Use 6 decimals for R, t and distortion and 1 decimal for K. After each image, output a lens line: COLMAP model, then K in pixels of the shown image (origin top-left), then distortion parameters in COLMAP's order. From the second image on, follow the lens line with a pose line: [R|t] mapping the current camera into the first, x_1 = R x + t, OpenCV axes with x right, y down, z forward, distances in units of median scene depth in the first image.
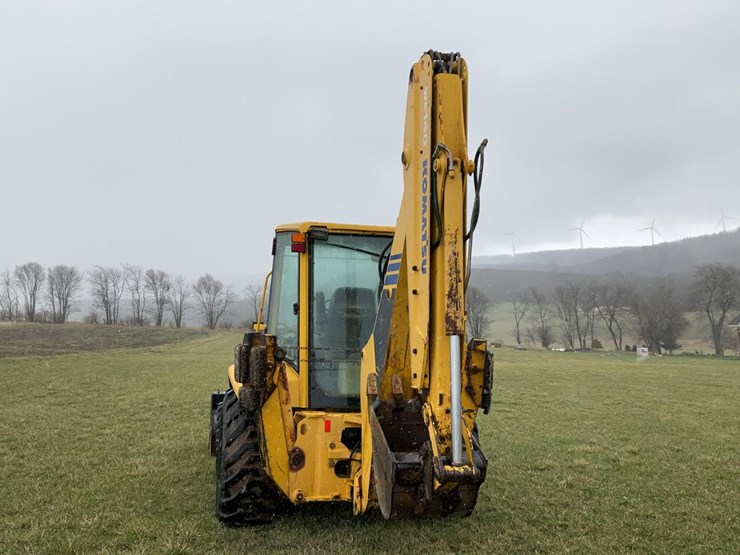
lens RADIAL K [[775.1, 0, 370.0], [0, 775.1, 277.5], [0, 0, 1]] dist [0.123021, -0.262690]
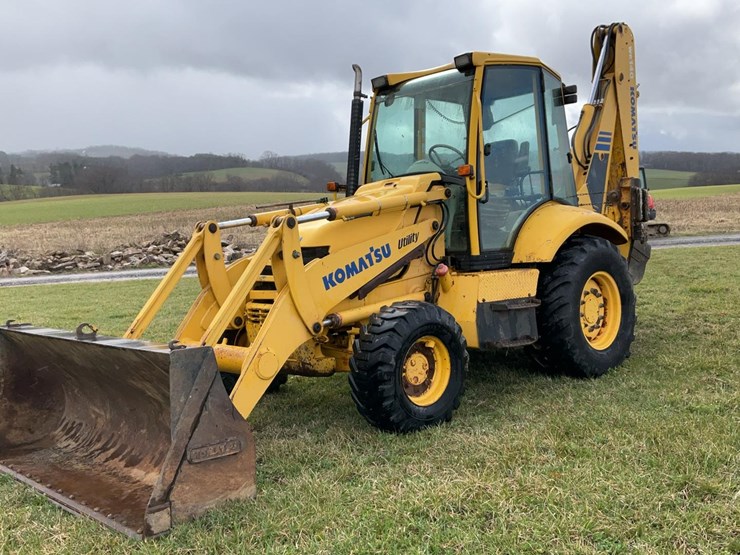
lens RADIAL K [[775.1, 0, 370.0], [0, 775.1, 277.5], [0, 0, 1]] dist [0.123021, -0.262690]
pose [[-0.502336, -0.049724, 0.863242, -0.916171], [-0.012423, 0.998657, 0.050295, 0.158424], [-0.864583, 0.014541, -0.502279, 1.832298]]
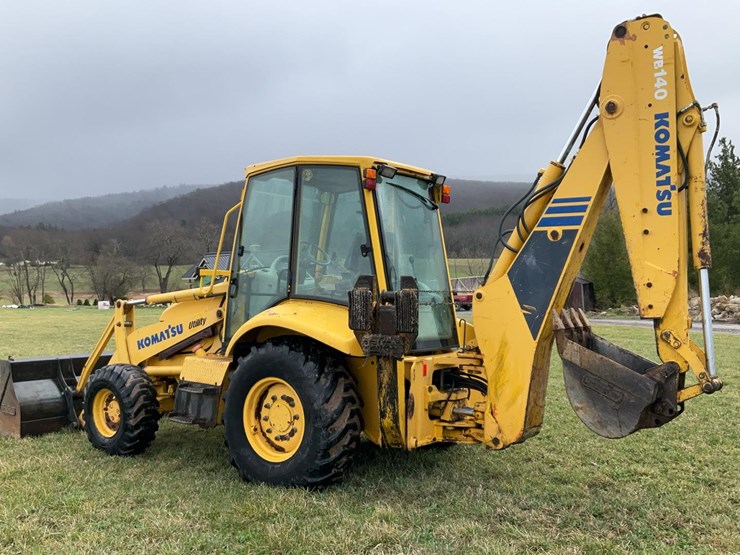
lens RADIAL K [[775.1, 0, 370.0], [0, 775.1, 277.5], [0, 0, 1]] dist [0.123021, -0.262690]
pose [[0.772120, -0.012203, 0.635360, -0.705663], [-0.025013, 0.998457, 0.049574, 0.027960], [-0.634985, -0.054170, 0.770623, 0.290893]]
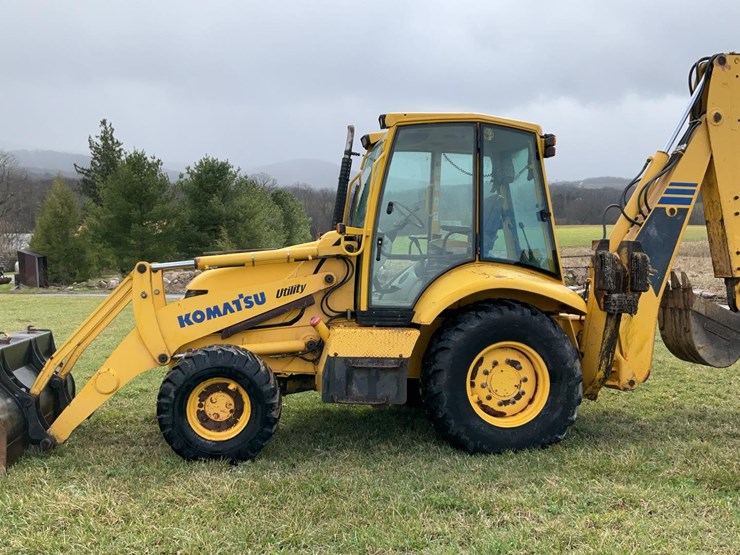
lens RADIAL K [[775.1, 0, 370.0], [0, 775.1, 277.5], [0, 0, 1]] dist [0.123021, -0.262690]
pose [[0.083843, -0.032054, 0.995963, -1.120321], [-0.072142, 0.996665, 0.038150, 0.099619], [-0.993864, -0.075049, 0.081251, 1.170969]]
